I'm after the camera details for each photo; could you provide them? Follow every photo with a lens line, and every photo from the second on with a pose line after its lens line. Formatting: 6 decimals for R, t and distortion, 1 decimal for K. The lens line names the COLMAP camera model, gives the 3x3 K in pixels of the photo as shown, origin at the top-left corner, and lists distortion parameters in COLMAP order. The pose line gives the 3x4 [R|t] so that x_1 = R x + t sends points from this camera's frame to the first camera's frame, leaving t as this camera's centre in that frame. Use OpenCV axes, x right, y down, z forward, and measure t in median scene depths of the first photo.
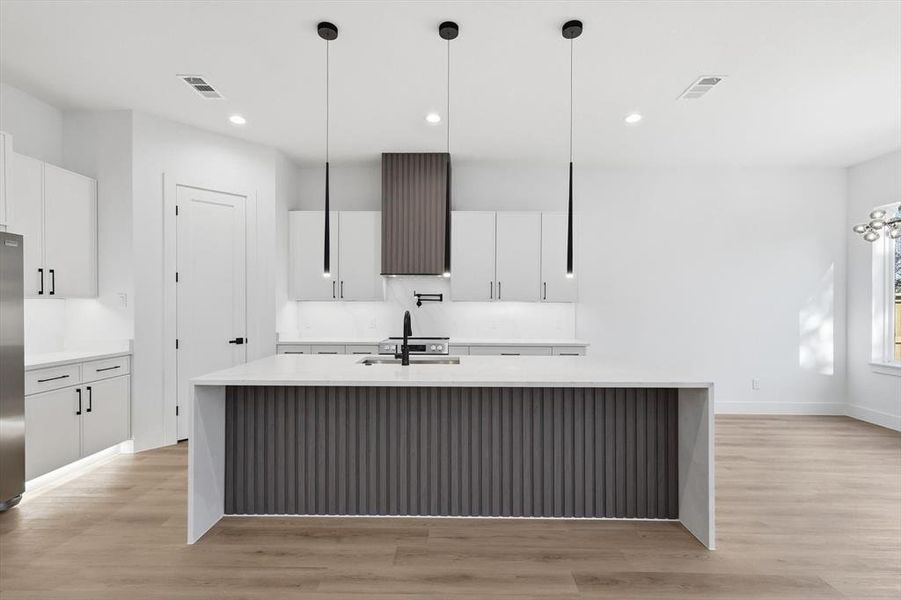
lens RADIAL K [[403.7, 0, 458.8], [0, 403.7, 304.3], [0, 0, 1]] dist [0.002463, -0.001576]
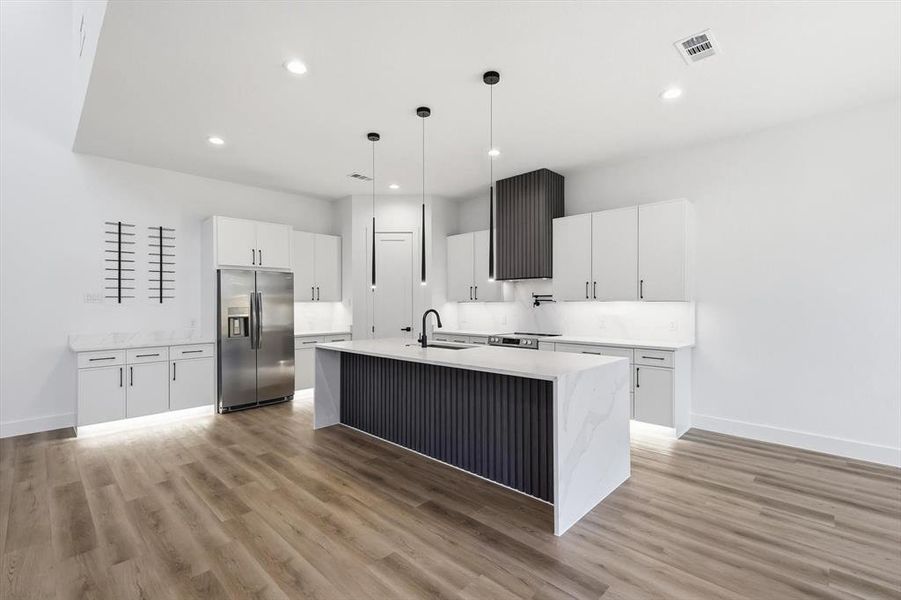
lens RADIAL K [[403.7, 0, 451.7], [0, 403.7, 296.6], [0, 0, 1]] dist [0.002463, -0.001576]
pose [[0.731065, -0.018202, -0.682065, 0.736996], [0.004643, 0.999754, -0.021703, 0.002759], [0.682292, 0.012699, 0.730970, 0.020518]]
